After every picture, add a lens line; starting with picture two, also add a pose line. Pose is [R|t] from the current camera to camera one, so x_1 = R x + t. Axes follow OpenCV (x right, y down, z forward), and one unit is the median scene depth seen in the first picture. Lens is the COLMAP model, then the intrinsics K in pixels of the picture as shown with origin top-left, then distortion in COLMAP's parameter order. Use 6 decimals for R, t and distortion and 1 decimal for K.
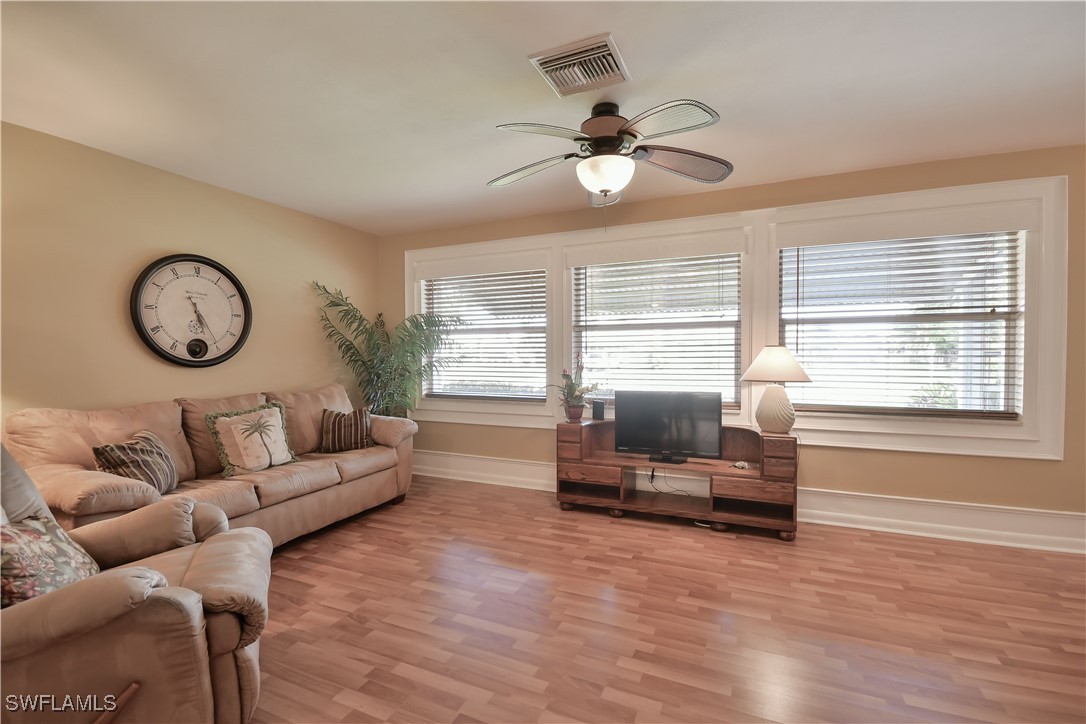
lens RADIAL K [[472.6, 0, 543.0], [0, 472.6, 362.0], [0, 0, 1]] dist [-0.000090, -0.000687]
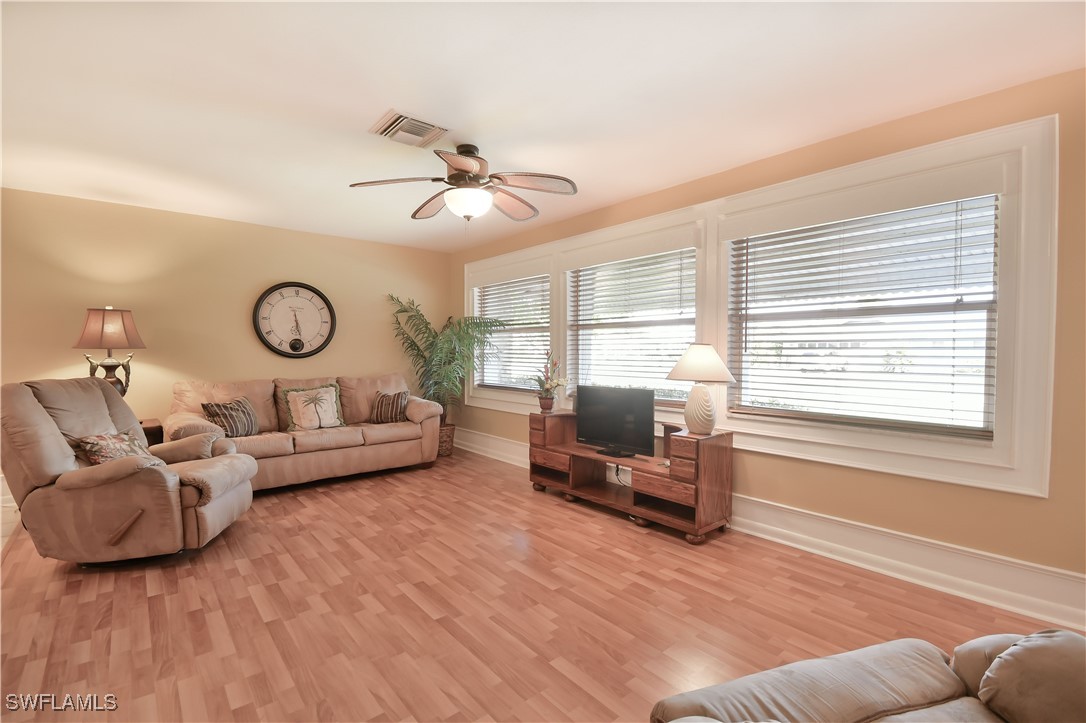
lens RADIAL K [[477.2, 0, 543.0], [0, 477.2, 361.5], [0, 0, 1]] dist [0.000052, -0.000009]
pose [[0.904466, 0.016440, -0.426229, 0.610523], [-0.014280, 0.999864, 0.008261, -0.001616], [0.426307, -0.001385, 0.904578, -0.019614]]
